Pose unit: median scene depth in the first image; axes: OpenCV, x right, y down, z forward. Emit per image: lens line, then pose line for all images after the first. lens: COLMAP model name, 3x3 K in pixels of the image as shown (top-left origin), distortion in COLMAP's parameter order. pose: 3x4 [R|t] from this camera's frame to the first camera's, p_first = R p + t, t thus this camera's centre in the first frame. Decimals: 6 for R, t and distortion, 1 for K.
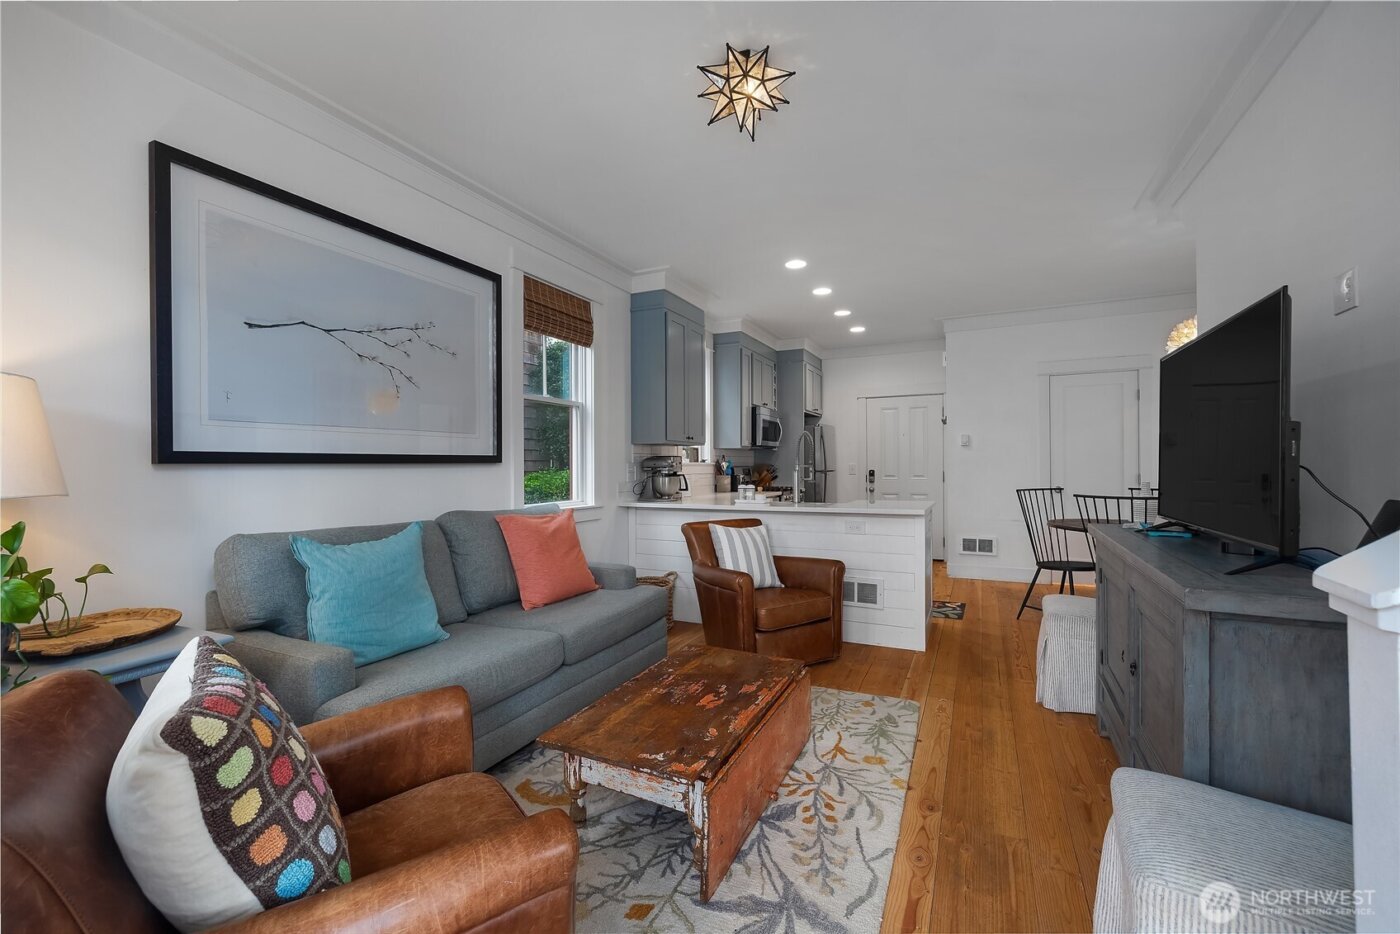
lens RADIAL K [[596.0, 0, 697.0], [0, 596.0, 464.9], [0, 0, 1]] dist [-0.000007, 0.000086]
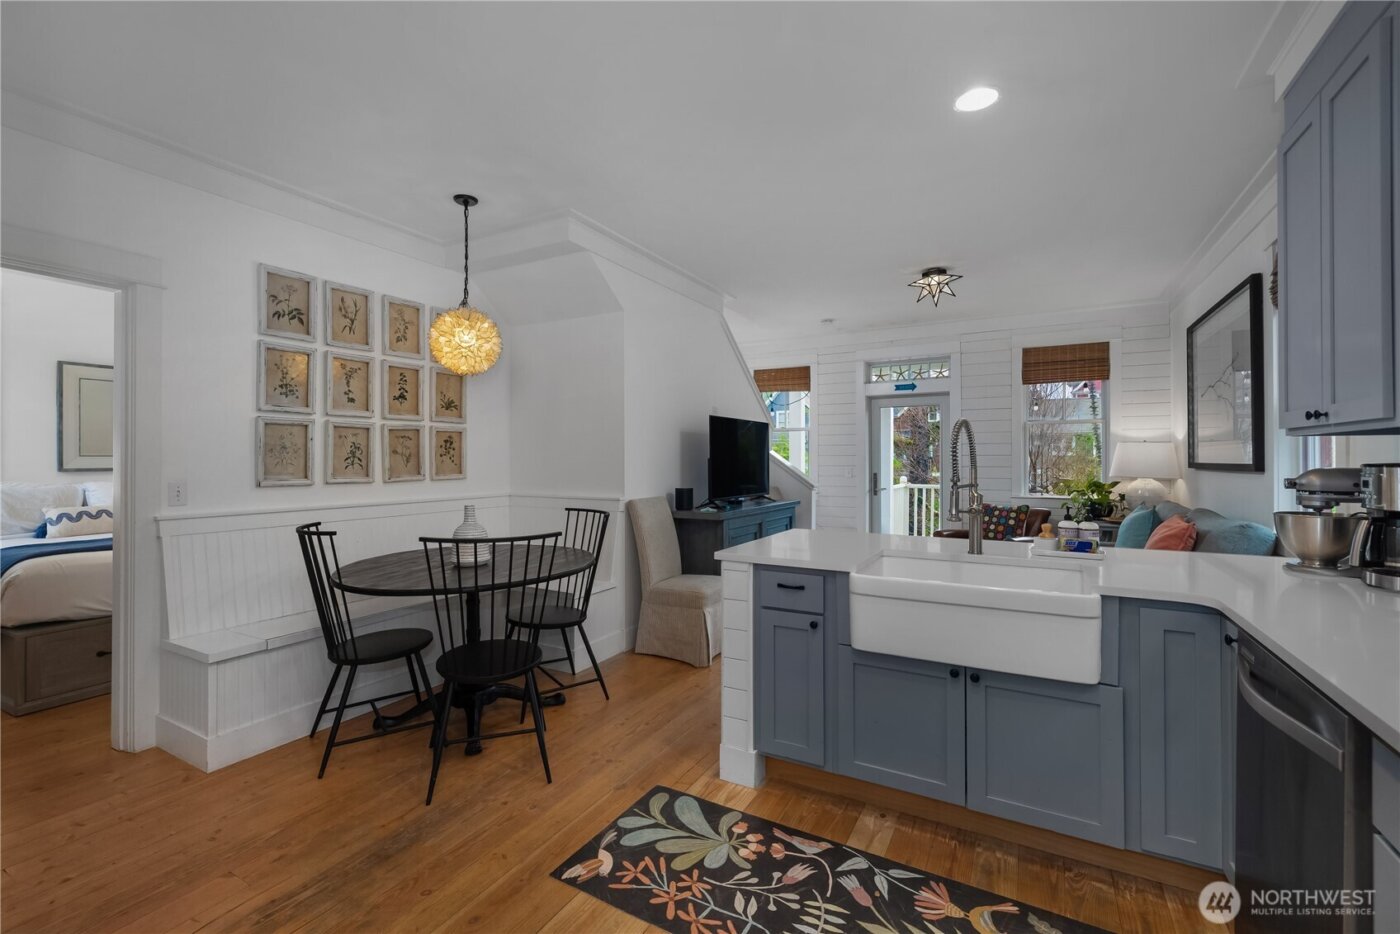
lens RADIAL K [[595.6, 0, 695.0], [0, 595.6, 457.3], [0, 0, 1]] dist [0.000485, 0.000096]
pose [[-0.997890, 0.006394, 0.064618, 0.798353], [0.006236, 0.999977, -0.002638, -0.047456], [-0.064633, -0.002229, -0.997907, 3.206048]]
